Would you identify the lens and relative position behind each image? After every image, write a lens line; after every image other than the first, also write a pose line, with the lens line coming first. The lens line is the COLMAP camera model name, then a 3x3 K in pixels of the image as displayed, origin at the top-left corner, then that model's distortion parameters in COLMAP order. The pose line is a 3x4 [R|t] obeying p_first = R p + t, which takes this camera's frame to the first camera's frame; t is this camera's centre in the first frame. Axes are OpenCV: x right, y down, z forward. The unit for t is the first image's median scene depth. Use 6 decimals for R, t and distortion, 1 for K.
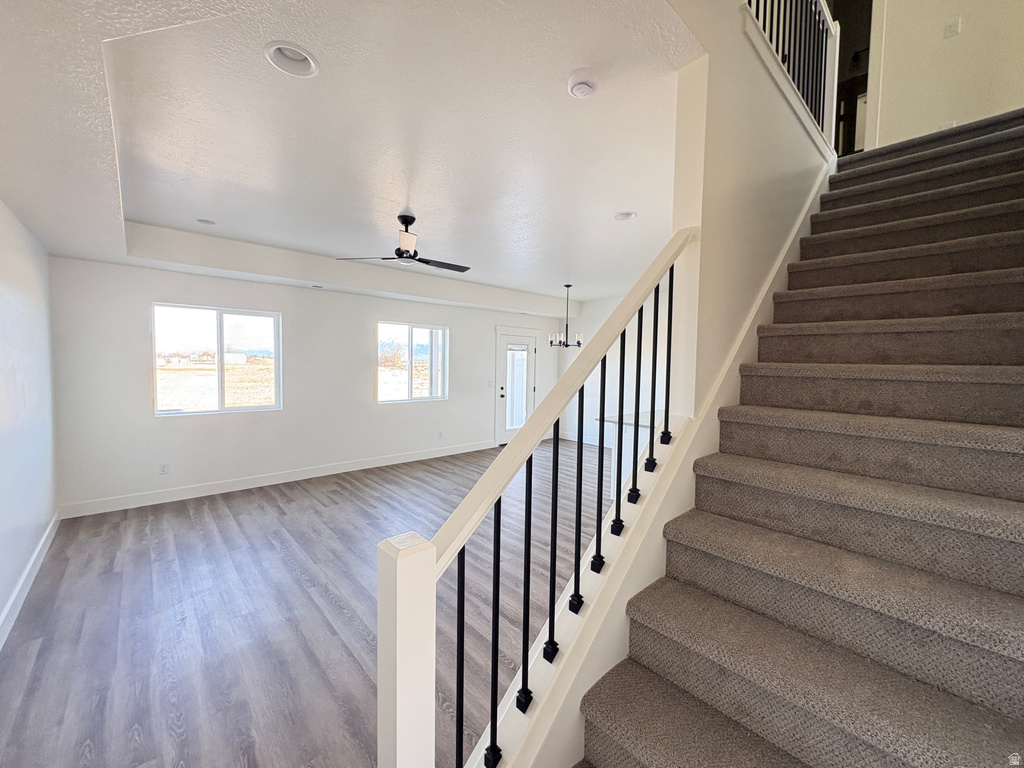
lens RADIAL K [[411.8, 0, 512.2], [0, 411.8, 382.6], [0, 0, 1]] dist [0.006574, -0.000612]
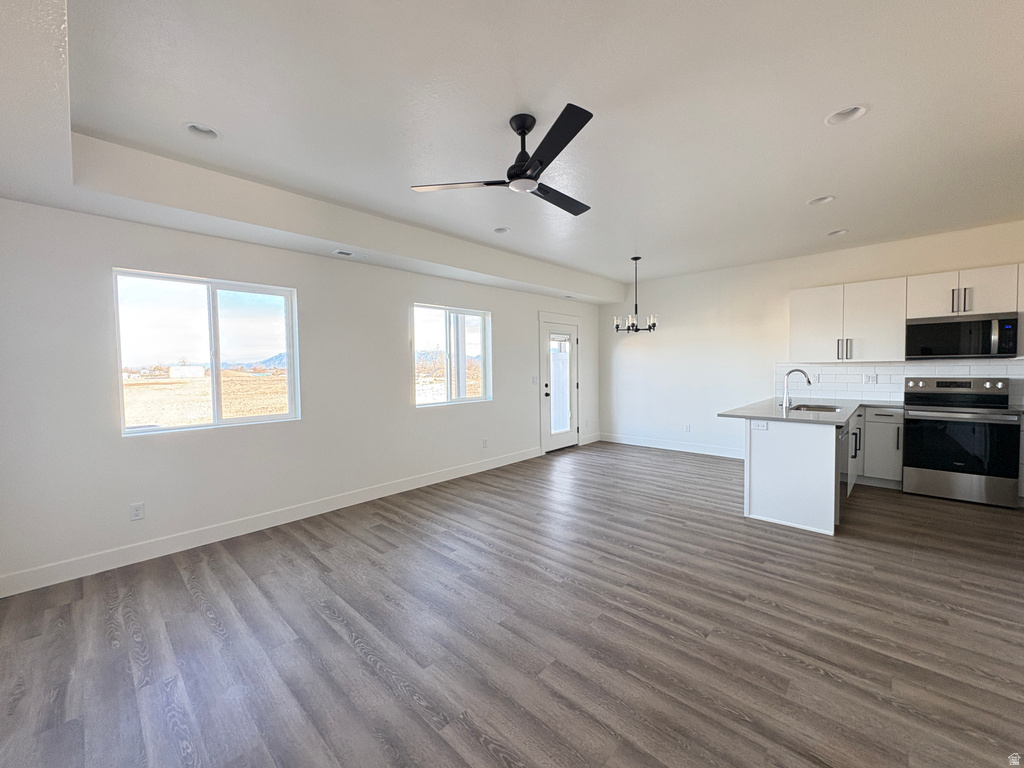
lens RADIAL K [[411.8, 0, 512.4], [0, 411.8, 382.4], [0, 0, 1]] dist [0.006574, -0.000612]
pose [[0.996828, -0.035722, 0.071114, -0.248304], [0.036510, 0.999285, -0.009813, 0.021389], [-0.070713, 0.012378, 0.997420, 0.253385]]
